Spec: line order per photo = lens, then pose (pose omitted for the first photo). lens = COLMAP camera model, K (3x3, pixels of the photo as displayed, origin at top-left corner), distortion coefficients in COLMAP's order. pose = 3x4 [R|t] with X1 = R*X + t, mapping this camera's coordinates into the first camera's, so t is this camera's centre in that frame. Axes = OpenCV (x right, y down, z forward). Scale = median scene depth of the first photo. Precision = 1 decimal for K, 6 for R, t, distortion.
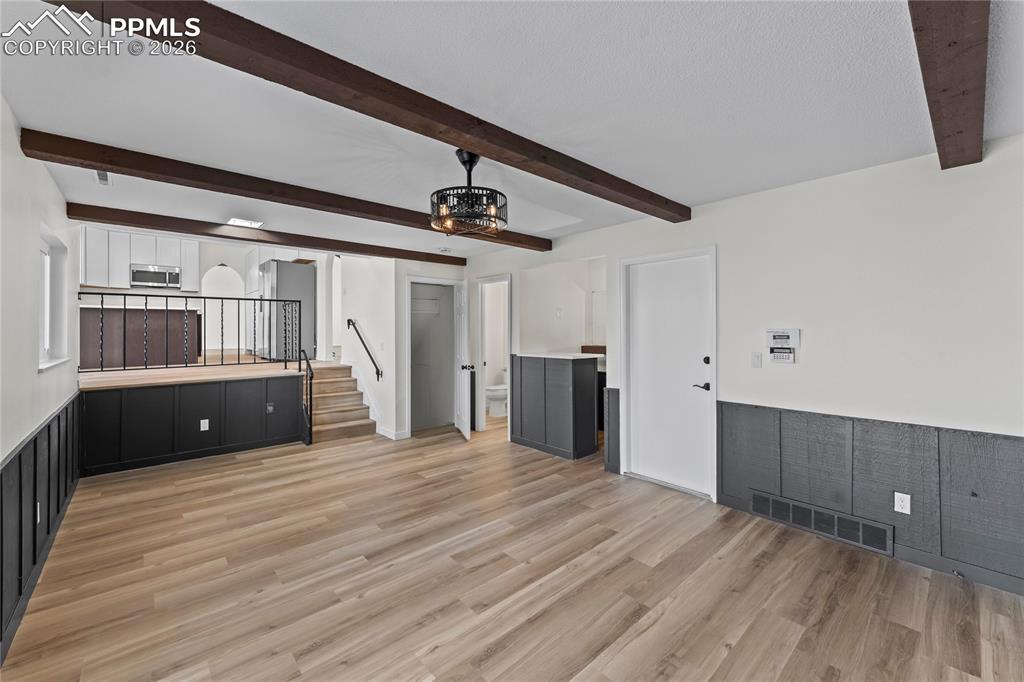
lens RADIAL K [[411.5, 0, 508.0], [0, 411.5, 340.4], [0, 0, 1]] dist [0.000268, -0.000045]
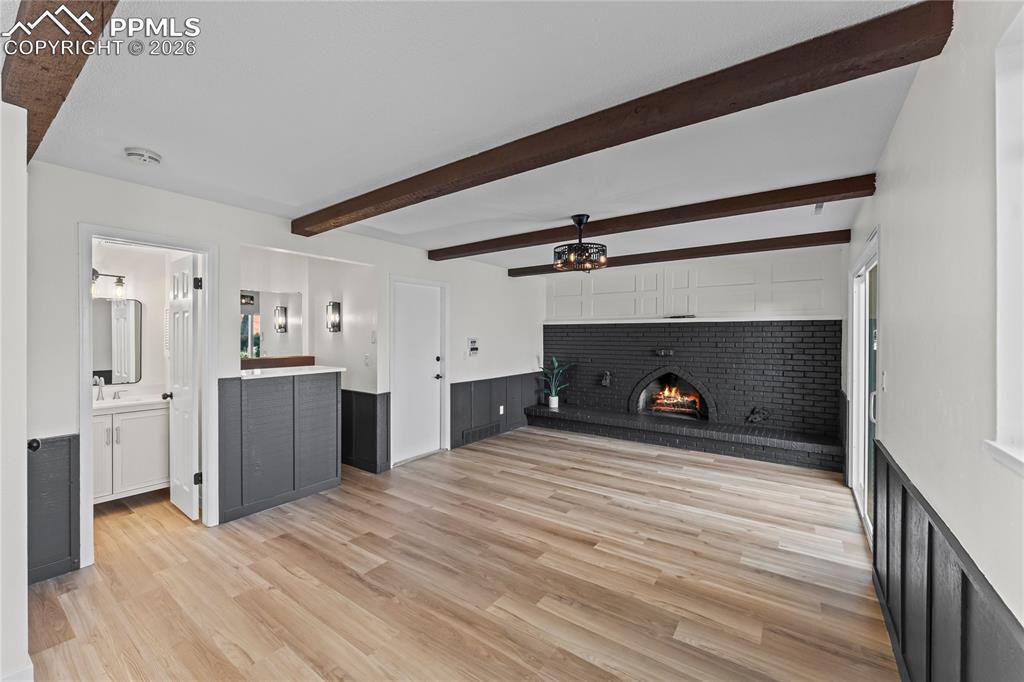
lens RADIAL K [[411.5, 0, 508.0], [0, 411.5, 340.4], [0, 0, 1]] dist [0.000268, -0.000045]
pose [[-0.221621, -0.005353, 0.975118, -1.296045], [0.026026, 0.999596, 0.011402, -0.034776], [-0.974786, 0.027905, -0.221392, 1.384192]]
